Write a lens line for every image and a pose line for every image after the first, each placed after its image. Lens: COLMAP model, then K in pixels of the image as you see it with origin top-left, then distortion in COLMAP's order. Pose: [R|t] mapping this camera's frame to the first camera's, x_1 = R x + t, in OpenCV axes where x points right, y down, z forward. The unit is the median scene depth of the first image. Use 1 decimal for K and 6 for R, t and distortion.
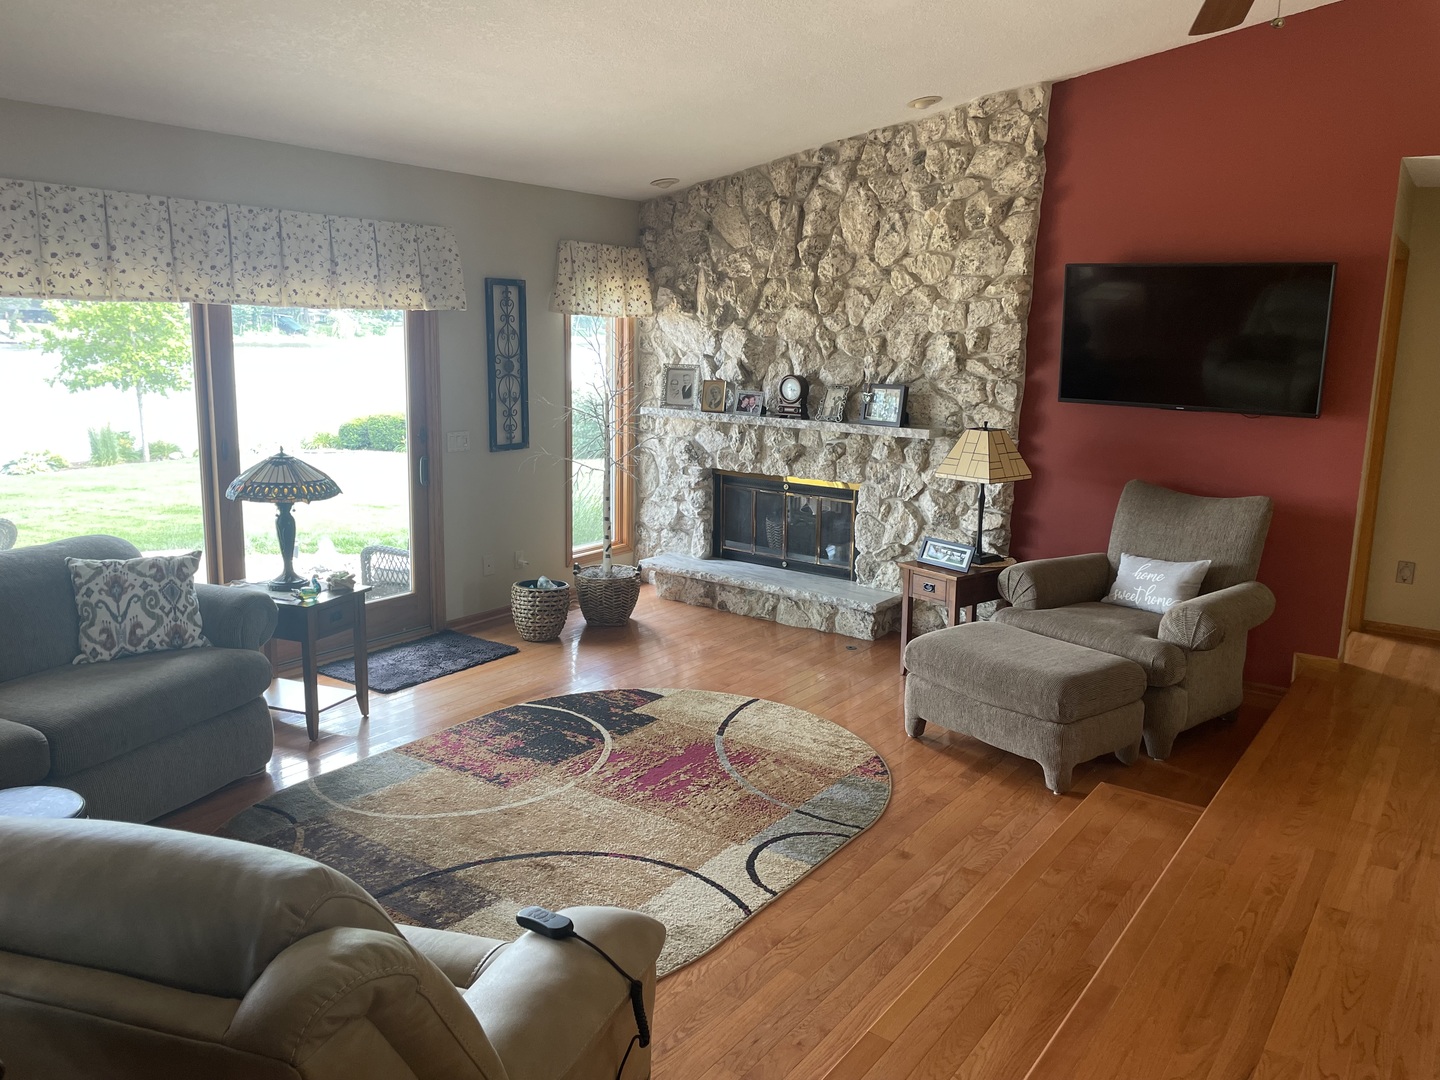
lens RADIAL K [[1092.5, 0, 726.4], [0, 1092.5, 545.1], [0, 0, 1]] dist [0.085796, -0.098491]
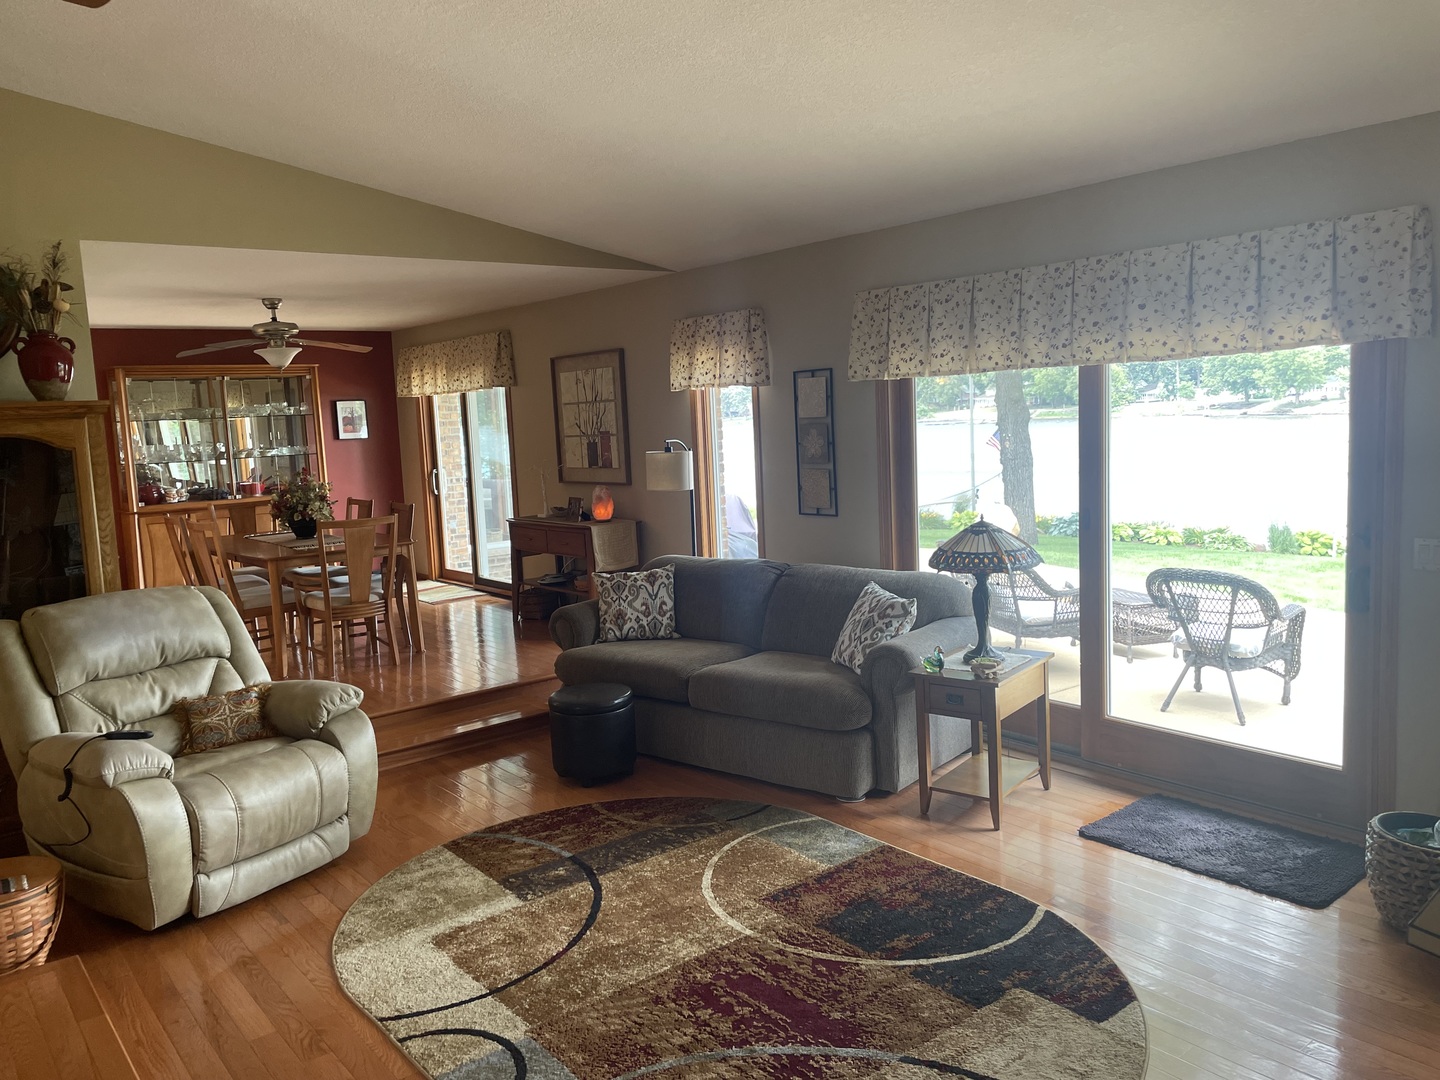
lens RADIAL K [[1092.5, 0, 732.4], [0, 1092.5, 534.3], [0, 0, 1]] dist [0.085796, -0.098491]
pose [[-0.271607, 0.102135, -0.956973, 0.570885], [-0.149946, 0.977719, 0.146907, -0.179077], [0.950655, 0.183396, -0.250241, 1.033442]]
